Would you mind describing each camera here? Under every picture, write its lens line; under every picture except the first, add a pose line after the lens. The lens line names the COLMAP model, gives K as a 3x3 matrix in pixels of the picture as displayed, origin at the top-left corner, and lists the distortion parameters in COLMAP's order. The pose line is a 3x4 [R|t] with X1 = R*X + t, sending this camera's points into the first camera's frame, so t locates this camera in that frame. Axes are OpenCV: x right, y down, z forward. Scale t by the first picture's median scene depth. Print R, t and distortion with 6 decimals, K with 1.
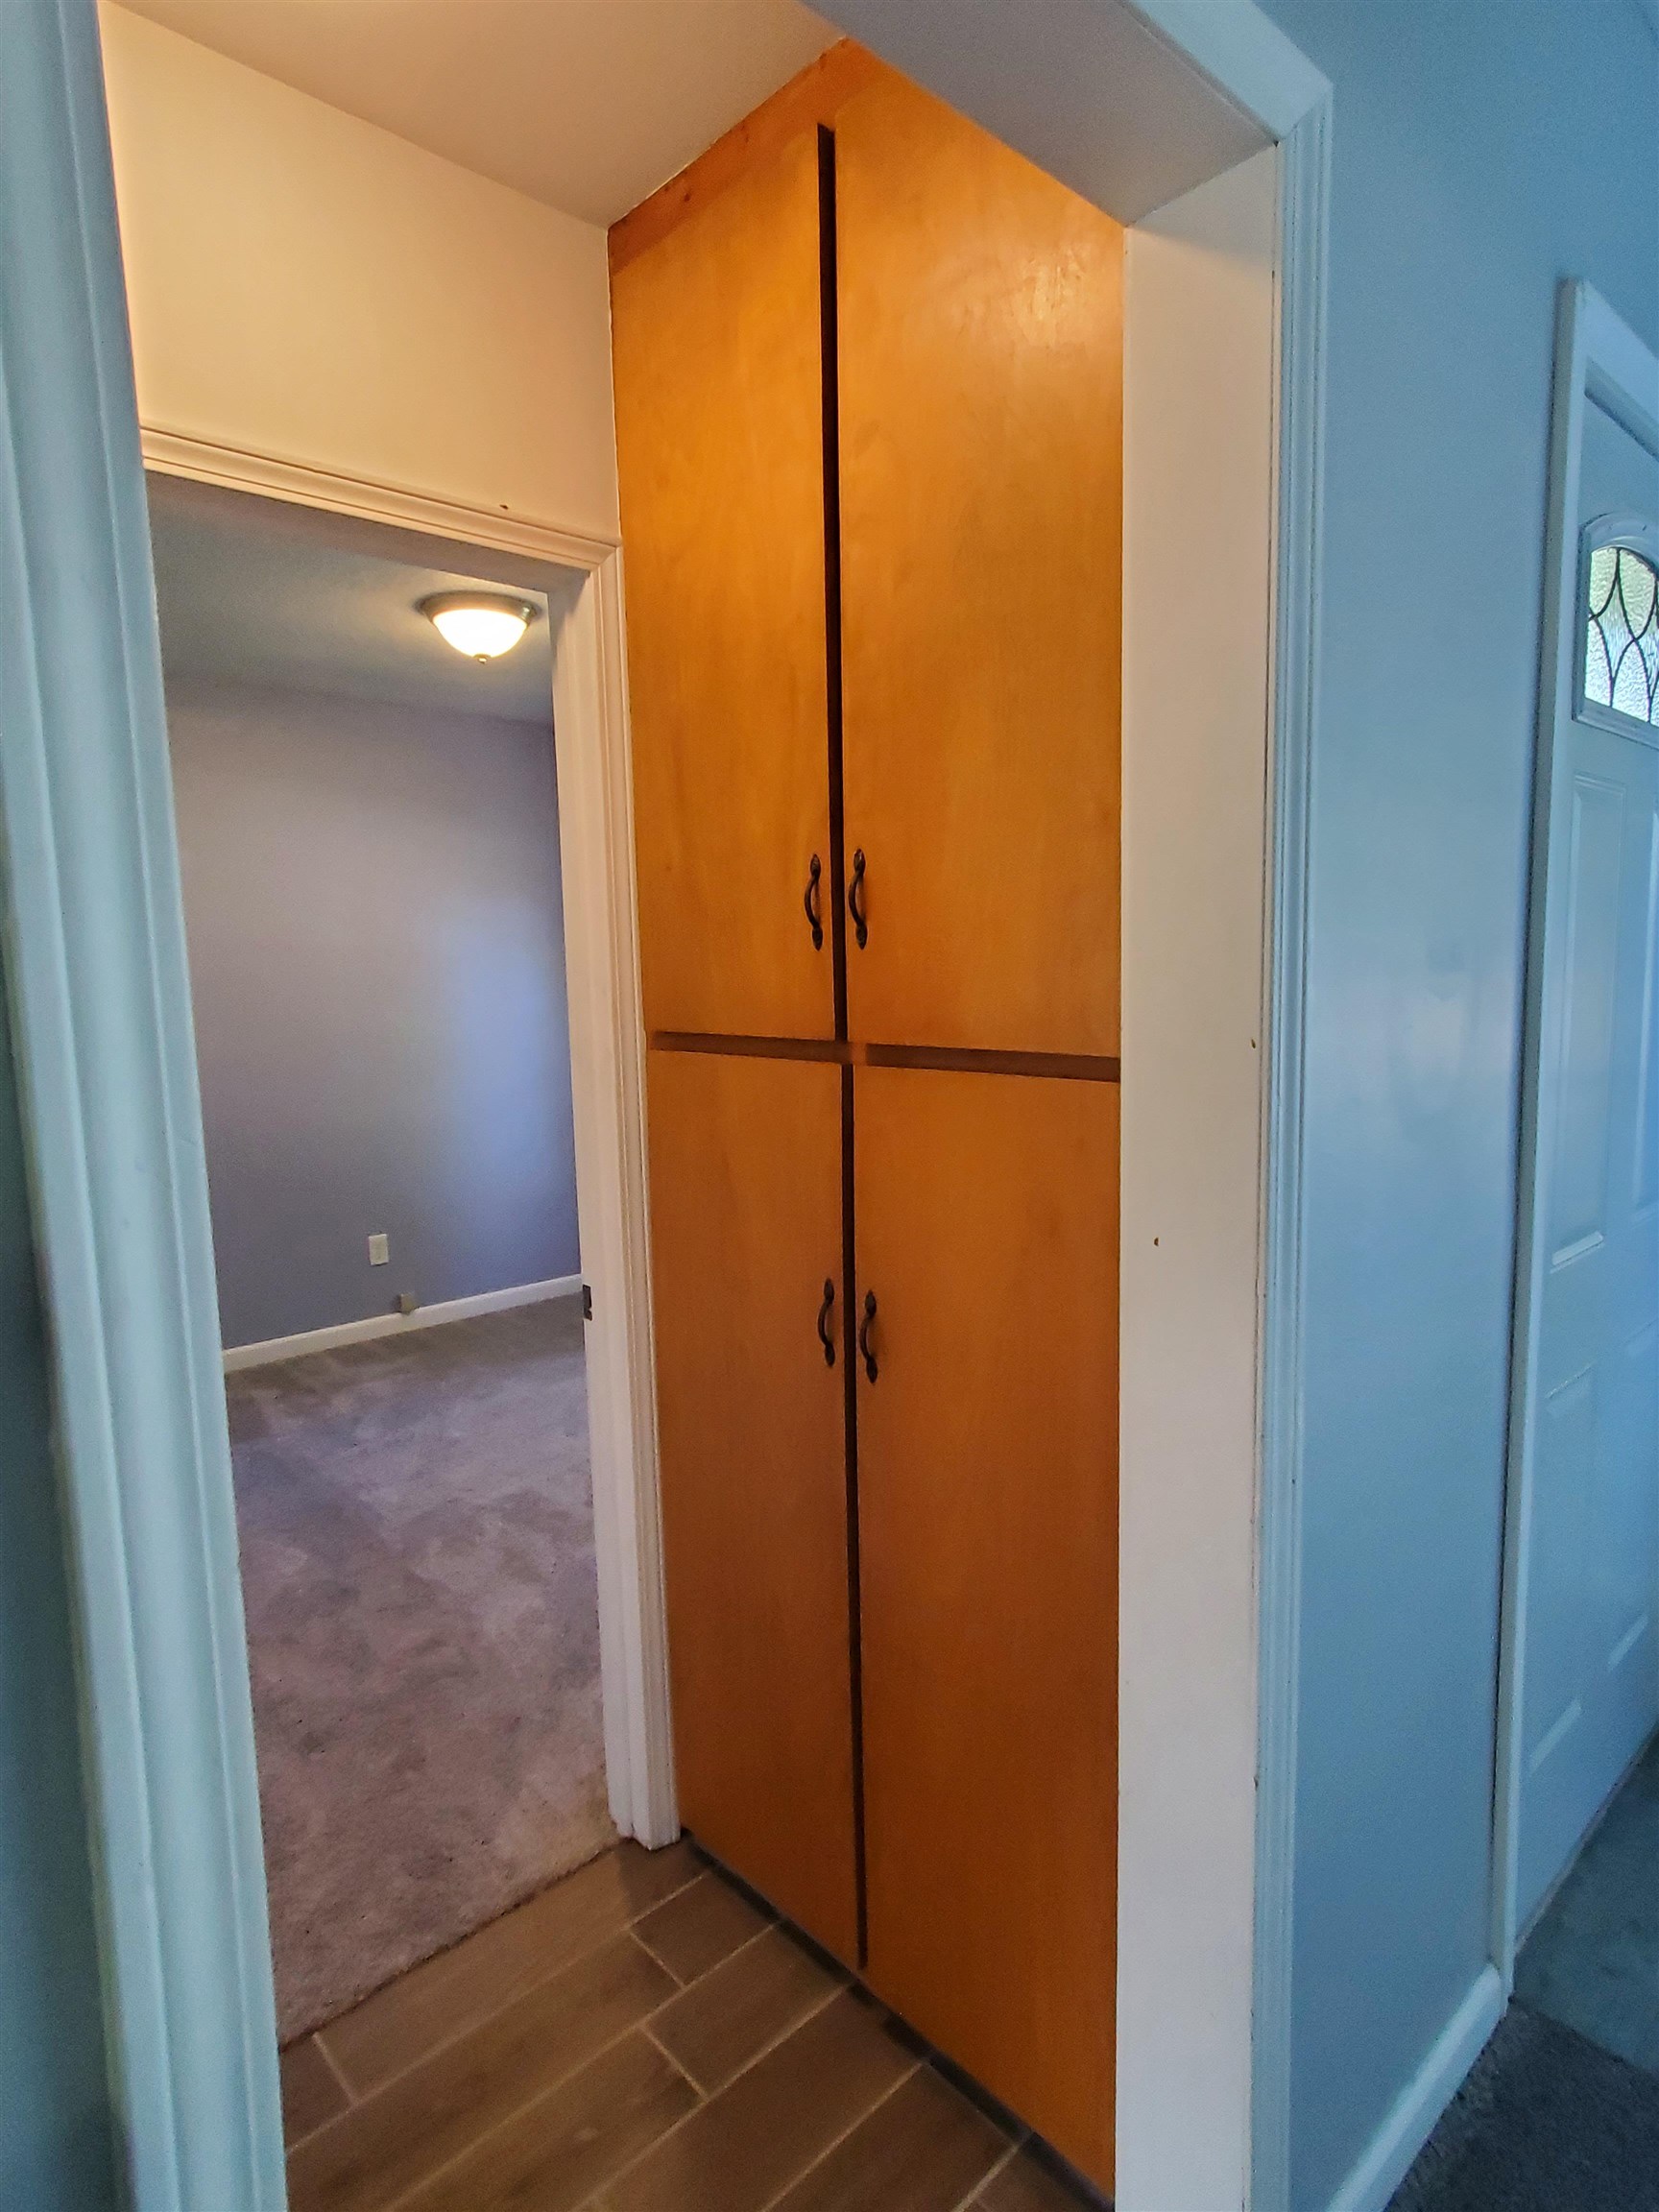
lens RADIAL K [[1221.7, 0, 829.5], [0, 1221.7, 1106.0], [0, 0, 1]] dist [-0.000598, -0.000068]
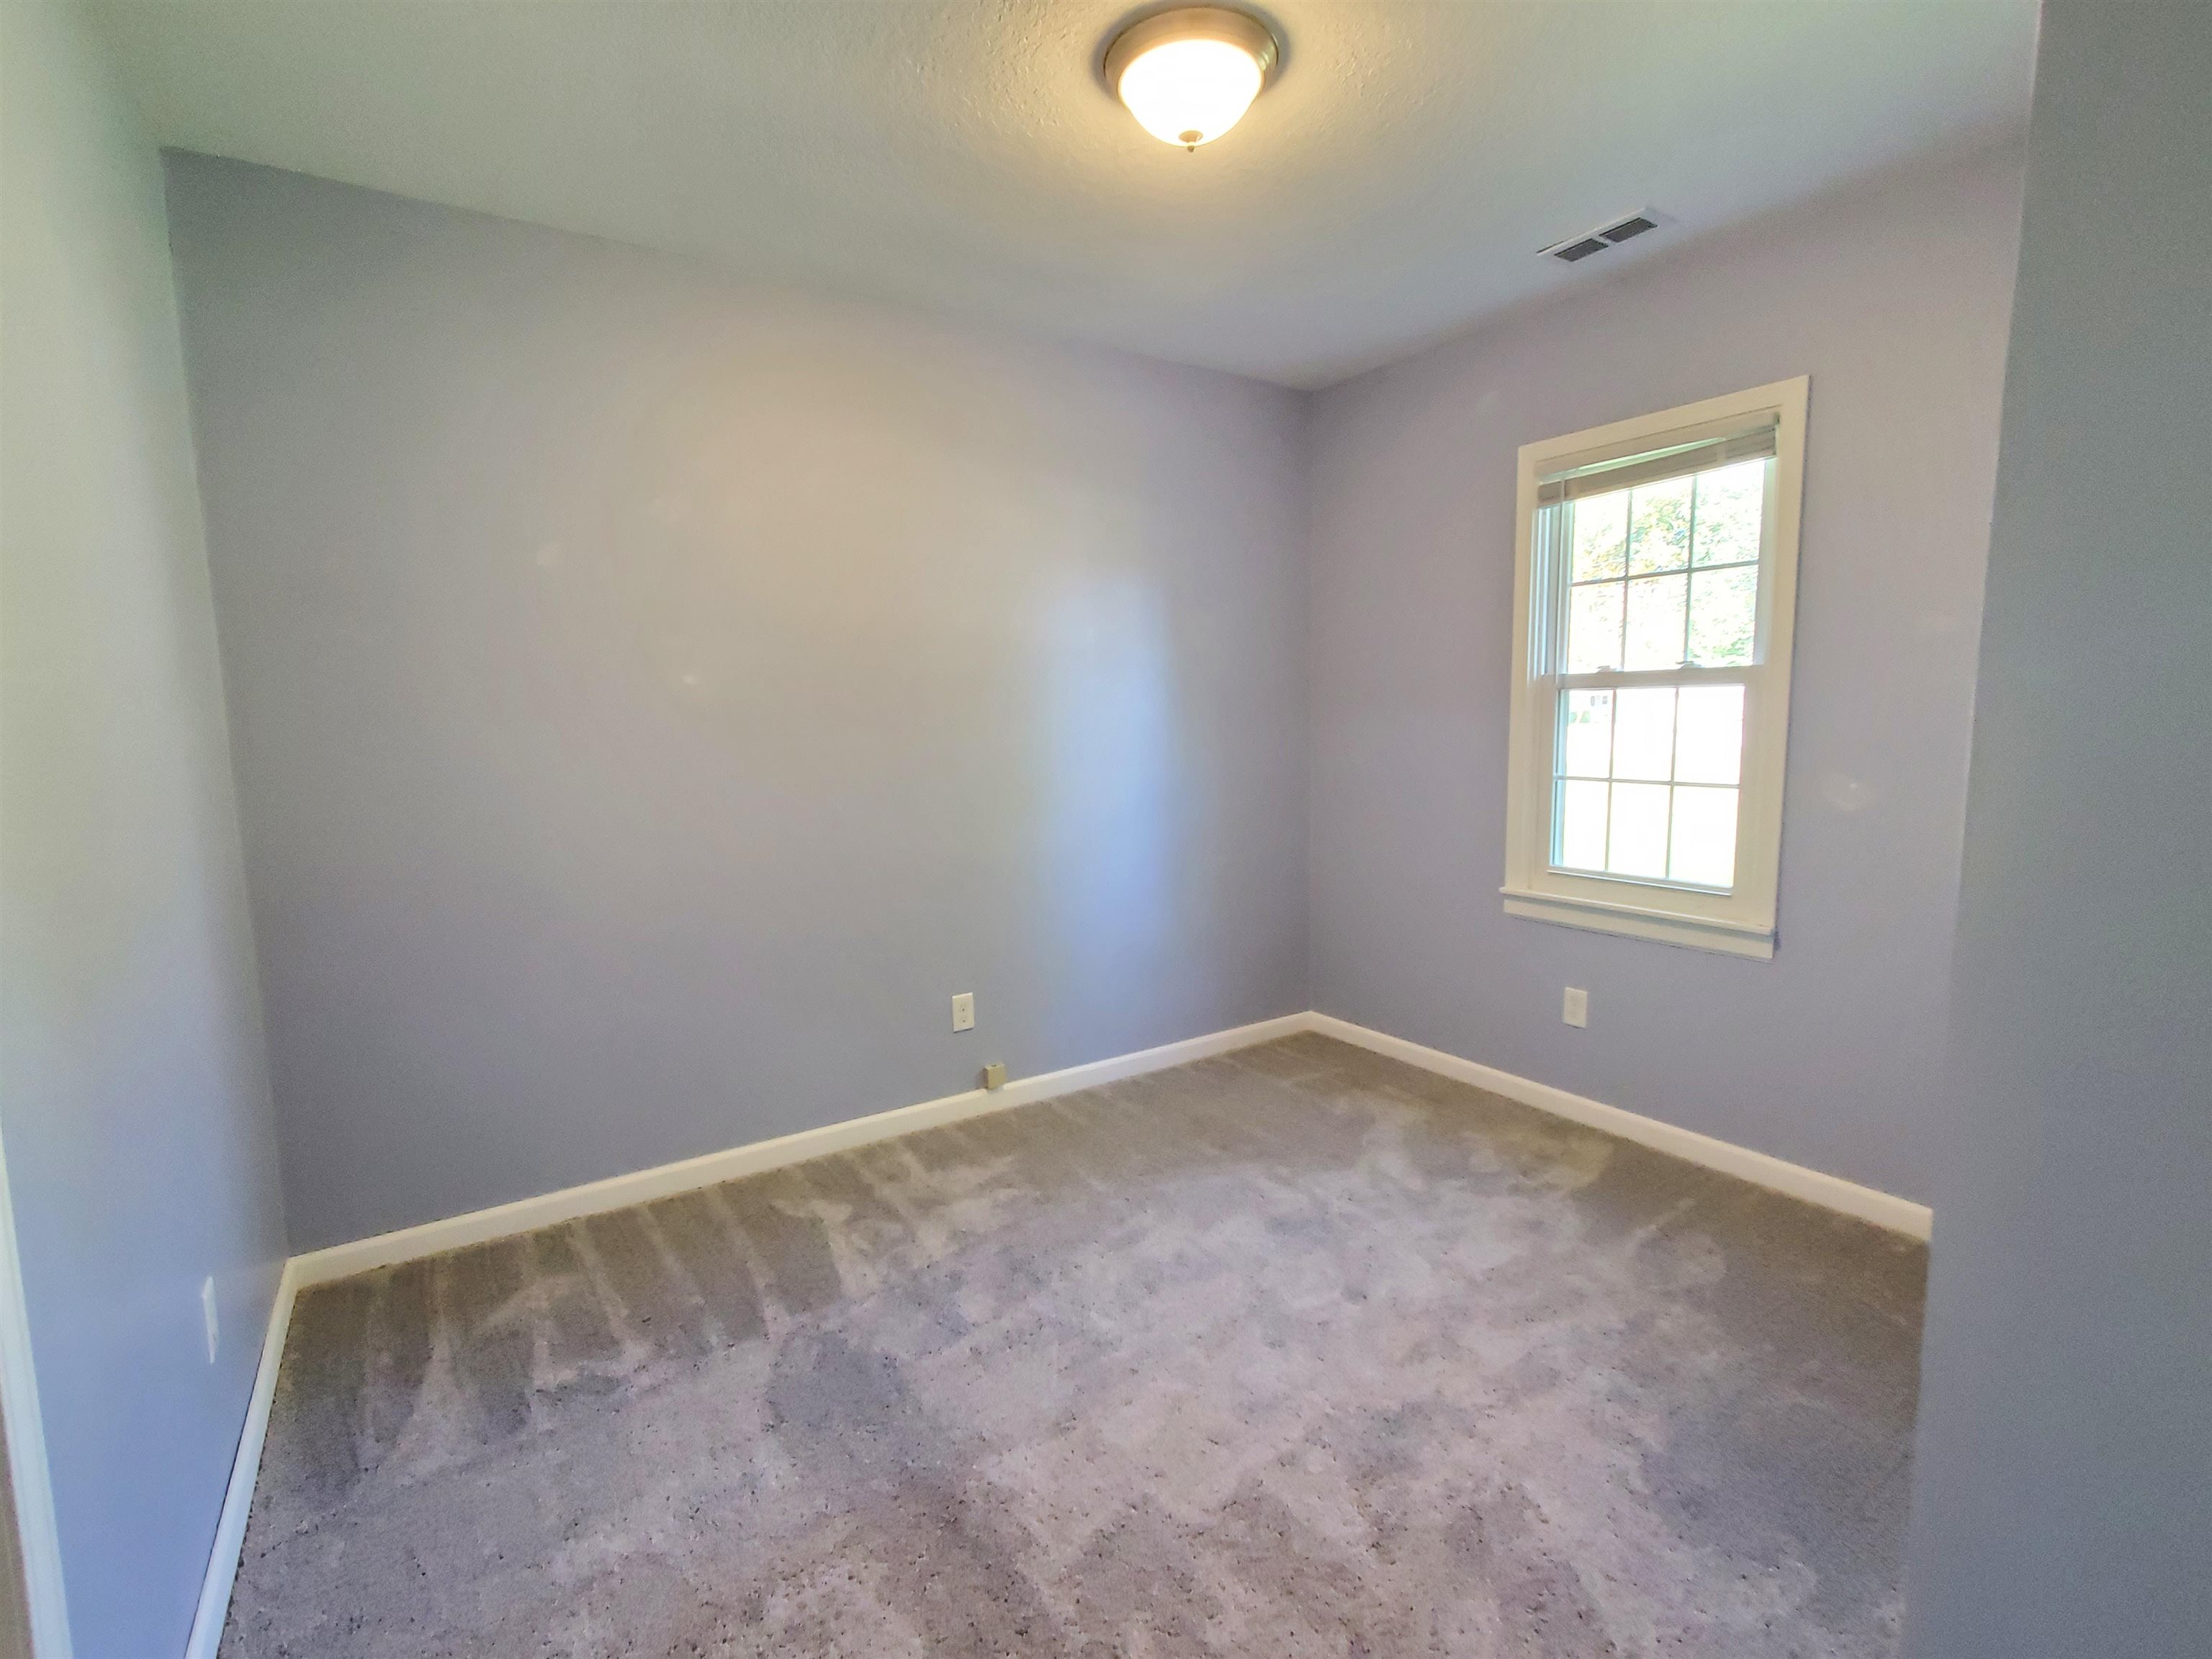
lens RADIAL K [[1020.1, 0, 1106.0], [0, 1020.1, 829.5], [0, 0, 1]] dist [-0.000303, 0.000041]
pose [[0.987780, 0.022594, -0.154210, -0.197408], [-0.023484, 0.999716, -0.003950, -0.004368], [0.154077, 0.007523, 0.988030, 0.388362]]
